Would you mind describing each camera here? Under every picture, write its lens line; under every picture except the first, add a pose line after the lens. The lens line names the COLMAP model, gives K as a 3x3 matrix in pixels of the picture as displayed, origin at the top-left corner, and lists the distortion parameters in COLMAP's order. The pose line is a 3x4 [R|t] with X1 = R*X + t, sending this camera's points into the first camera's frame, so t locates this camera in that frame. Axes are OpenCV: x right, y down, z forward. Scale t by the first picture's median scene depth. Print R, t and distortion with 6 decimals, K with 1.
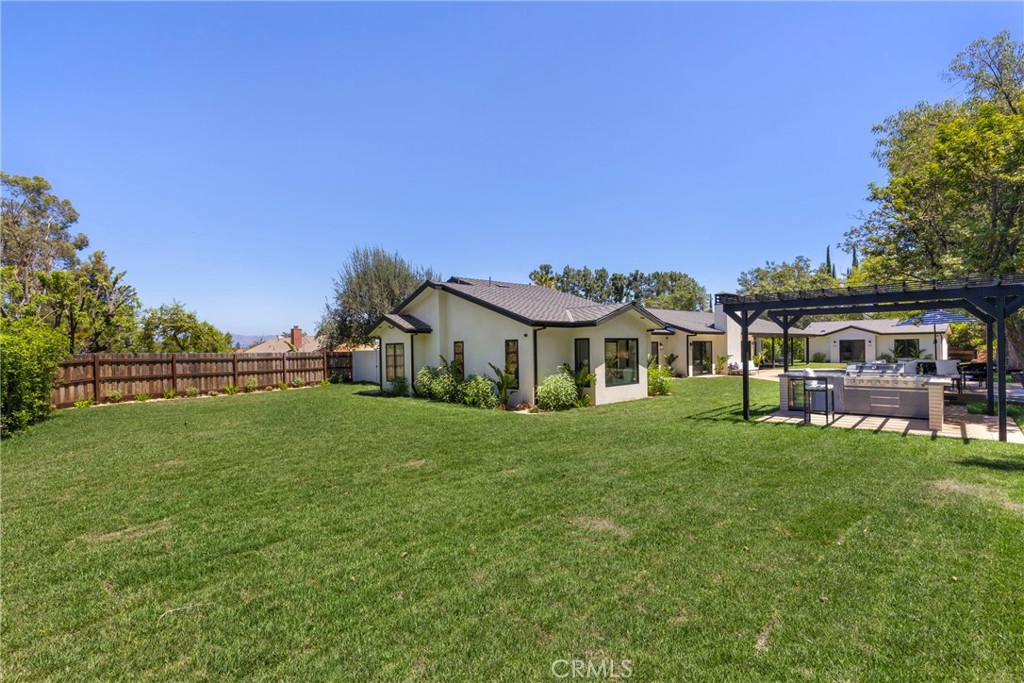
lens RADIAL K [[482.2, 0, 512.7], [0, 482.2, 346.4], [0, 0, 1]] dist [0.005046, 0.000624]
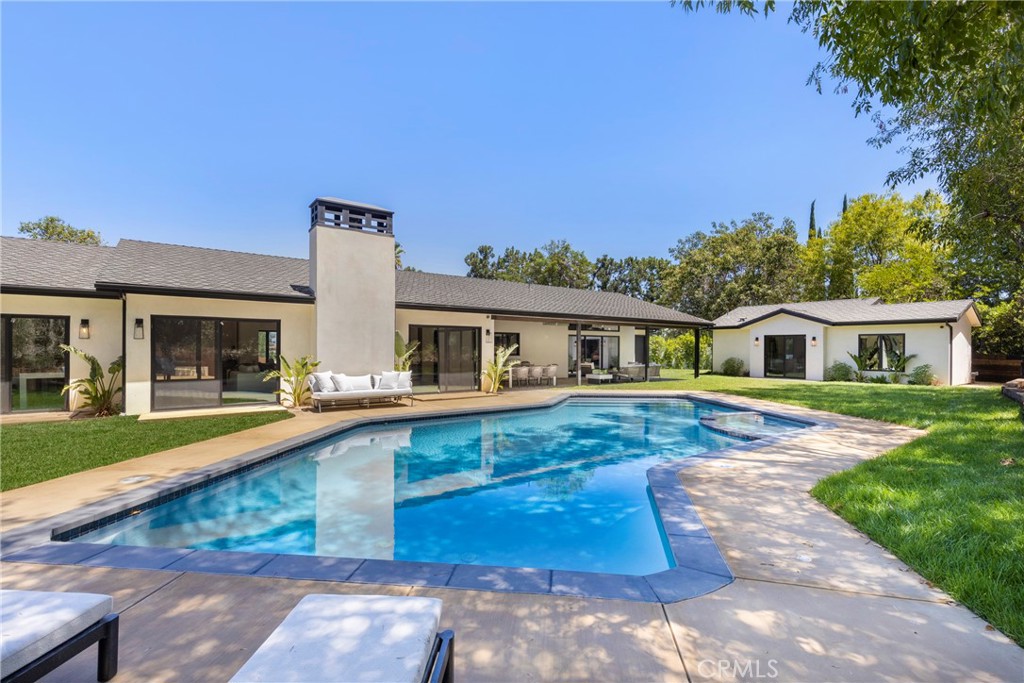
lens RADIAL K [[482.2, 0, 514.2], [0, 482.2, 343.2], [0, 0, 1]] dist [0.005046, 0.000624]
pose [[0.995262, 0.019114, -0.095337, 0.453940], [-0.020179, 0.999744, -0.010219, 0.006969], [0.095117, 0.012095, 0.995393, 0.435060]]
